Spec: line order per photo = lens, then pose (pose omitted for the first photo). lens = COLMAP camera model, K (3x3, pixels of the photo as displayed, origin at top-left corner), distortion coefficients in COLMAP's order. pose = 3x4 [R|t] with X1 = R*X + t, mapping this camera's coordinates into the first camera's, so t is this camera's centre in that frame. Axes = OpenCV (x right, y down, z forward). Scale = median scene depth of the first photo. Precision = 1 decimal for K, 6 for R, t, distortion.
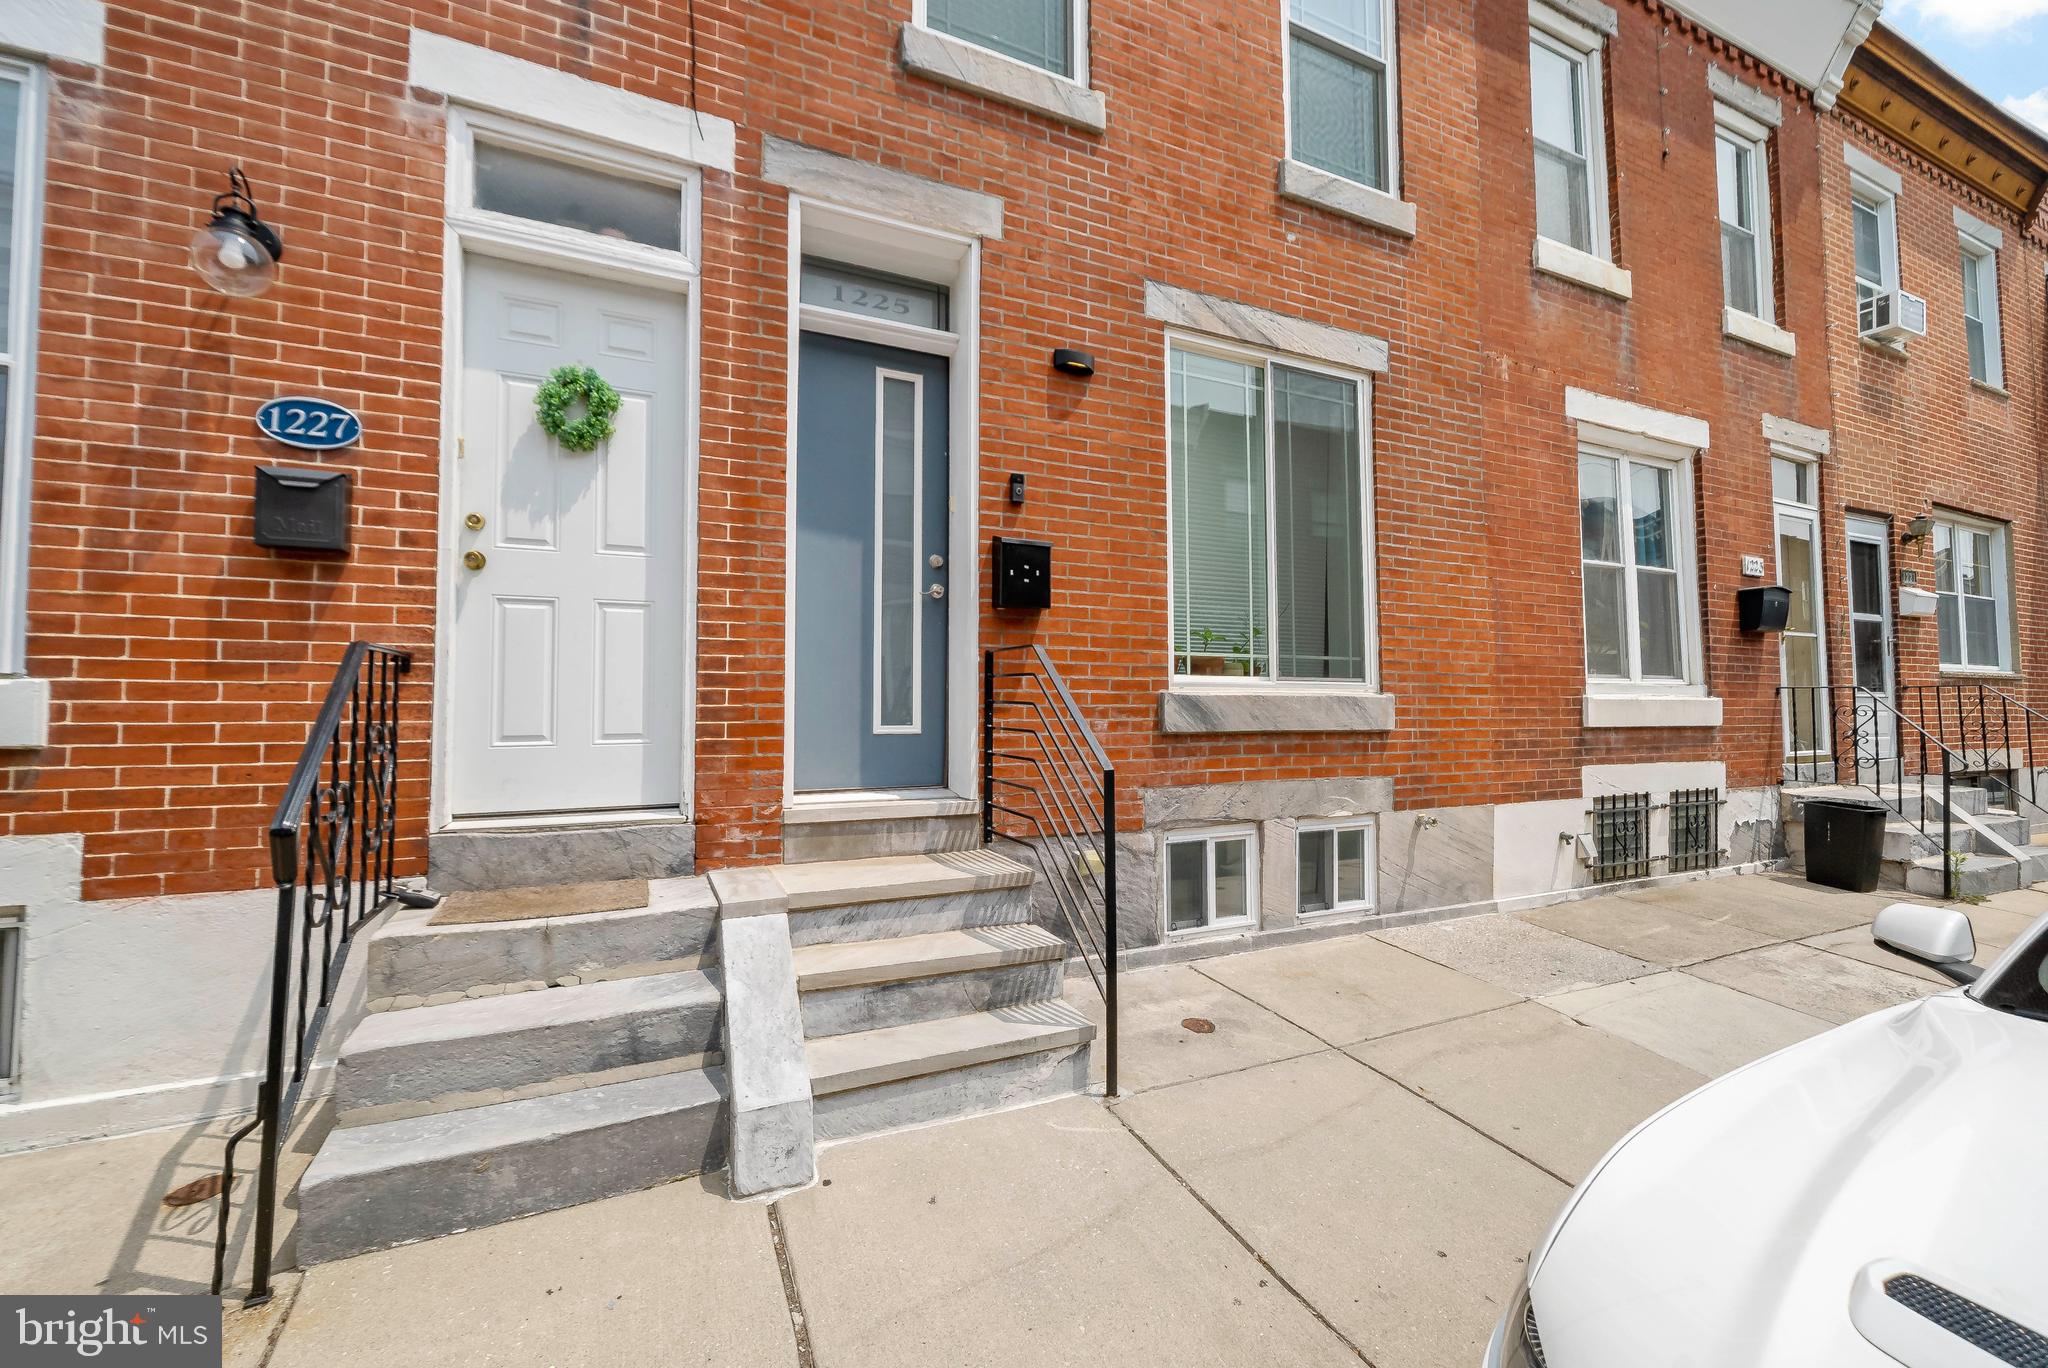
lens RADIAL K [[820.5, 0, 1010.7], [0, 820.5, 684.9], [0, 0, 1]] dist [0.001348, -0.000410]
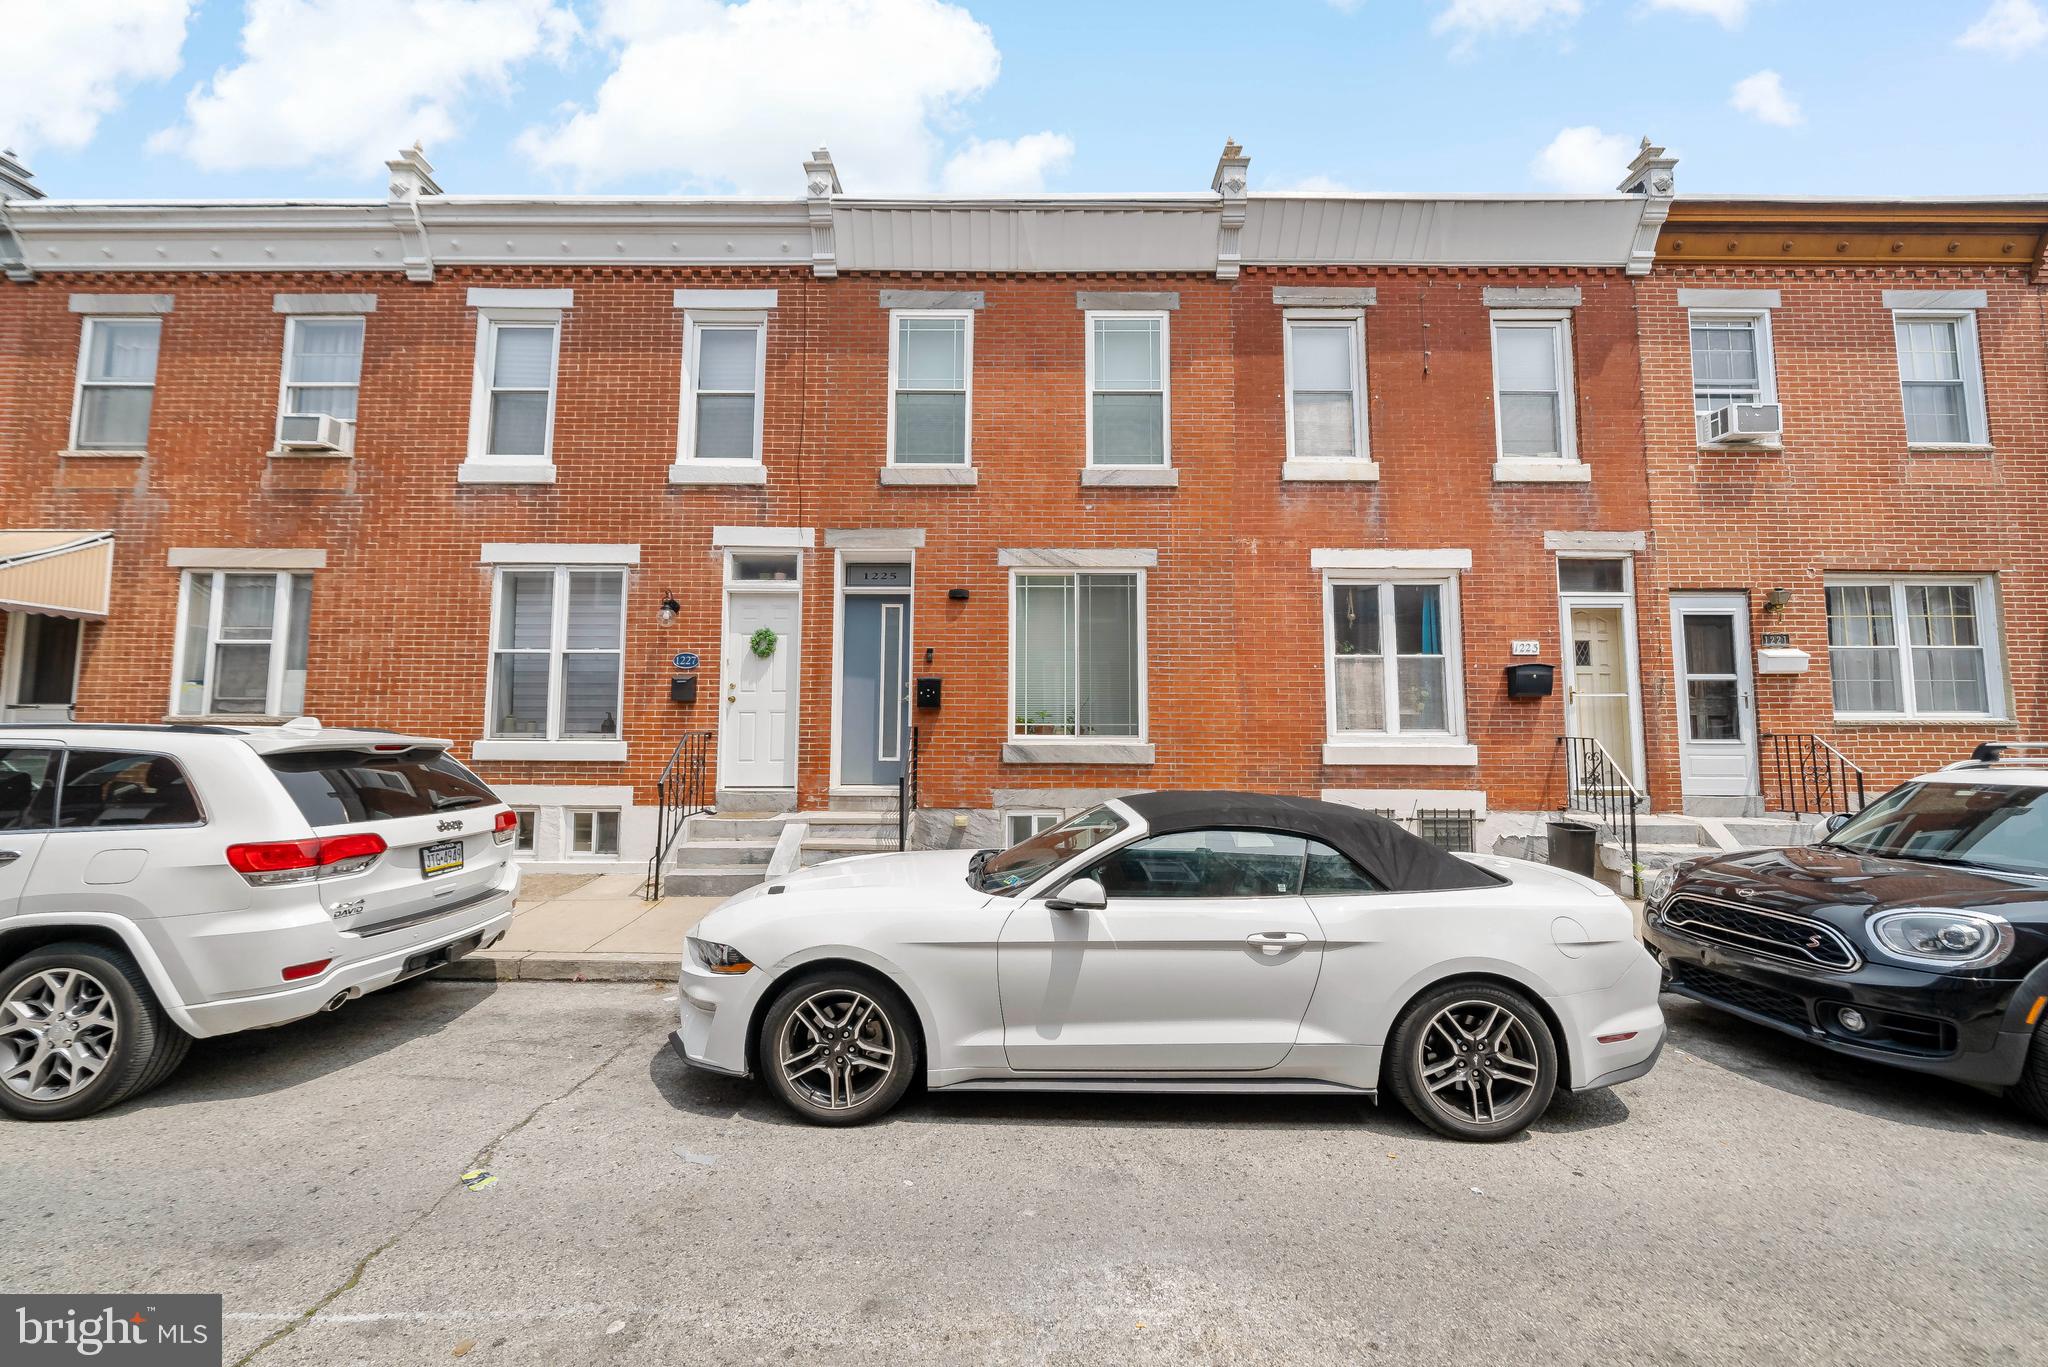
lens RADIAL K [[774.2, 0, 1034.5], [0, 774.2, 684.0], [0, 0, 1]] dist [-0.000496, -0.000209]
pose [[0.908563, -0.021188, -0.417210, 1.074696], [0.009139, 0.999482, -0.030857, -0.081063], [0.417648, 0.024223, 0.908286, -0.767880]]
